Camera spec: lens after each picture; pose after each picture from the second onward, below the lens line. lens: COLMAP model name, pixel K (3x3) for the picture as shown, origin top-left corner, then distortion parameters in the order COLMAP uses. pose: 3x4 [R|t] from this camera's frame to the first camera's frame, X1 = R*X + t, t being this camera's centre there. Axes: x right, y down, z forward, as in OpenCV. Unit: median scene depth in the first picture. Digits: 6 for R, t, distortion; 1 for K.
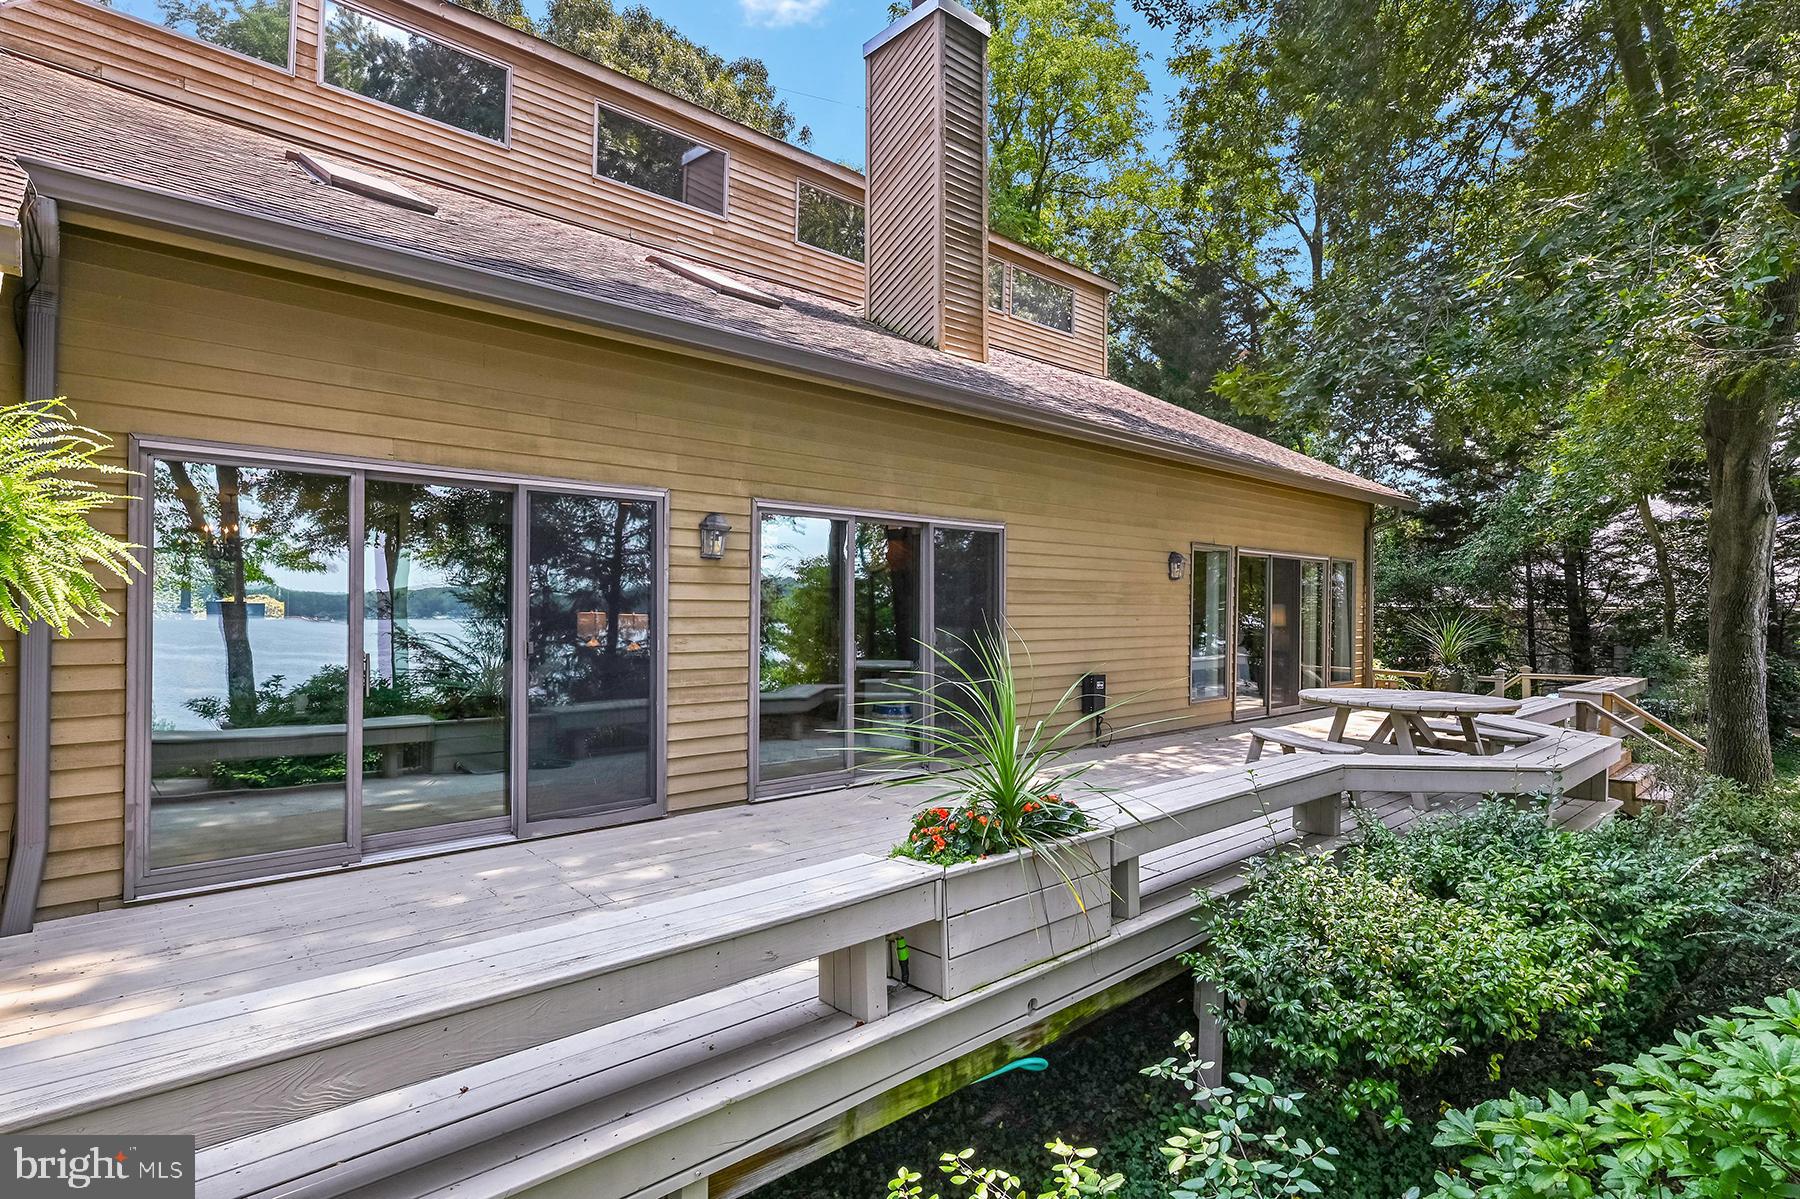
lens RADIAL K [[926.2, 0, 904.0], [0, 926.2, 603.5], [0, 0, 1]] dist [-0.001935, -0.000148]
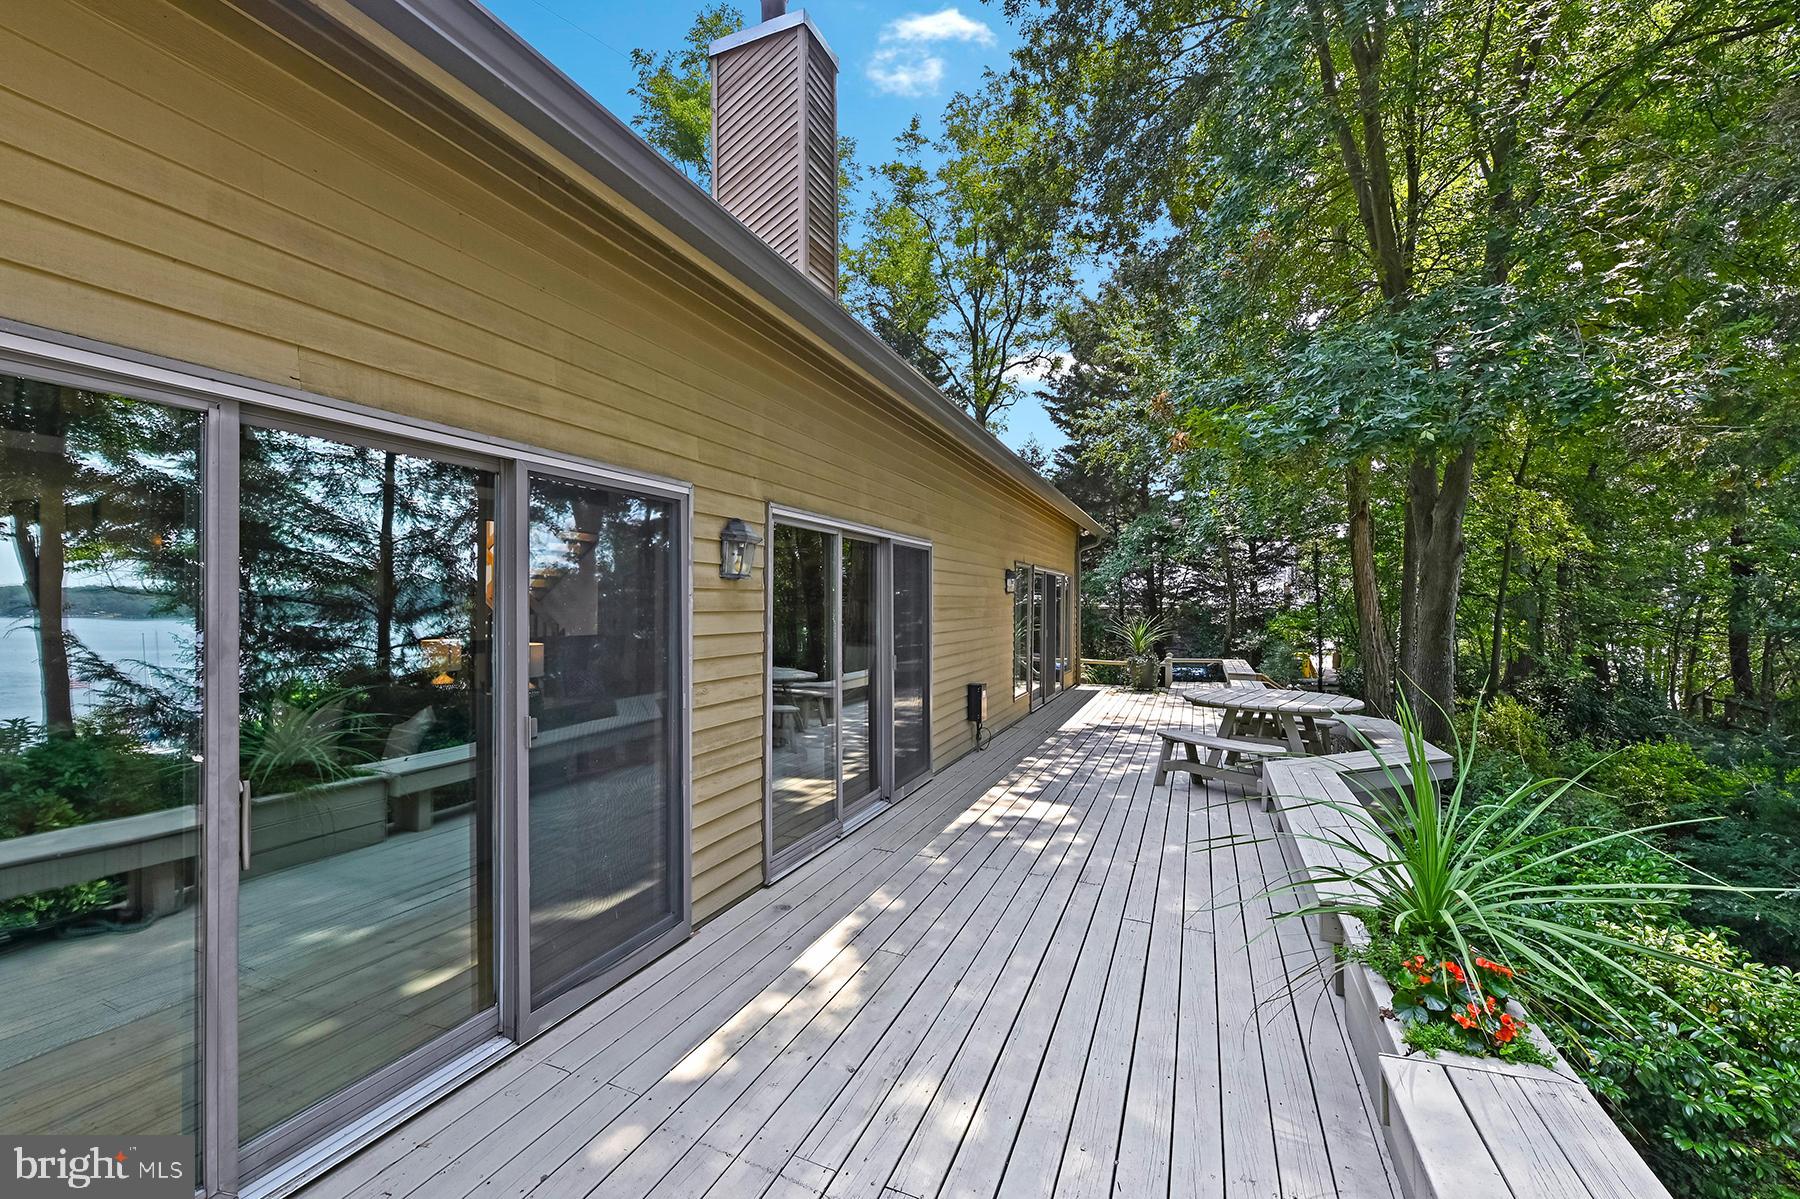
lens RADIAL K [[725.3, 0, 896.1], [0, 725.3, 603.7], [0, 0, 1]] dist [-0.011306, 0.000043]
pose [[0.907918, -0.005779, 0.419108, -0.343099], [0.002854, 0.999967, 0.007605, -0.033326], [-0.419138, -0.005709, 0.907904, 0.414581]]
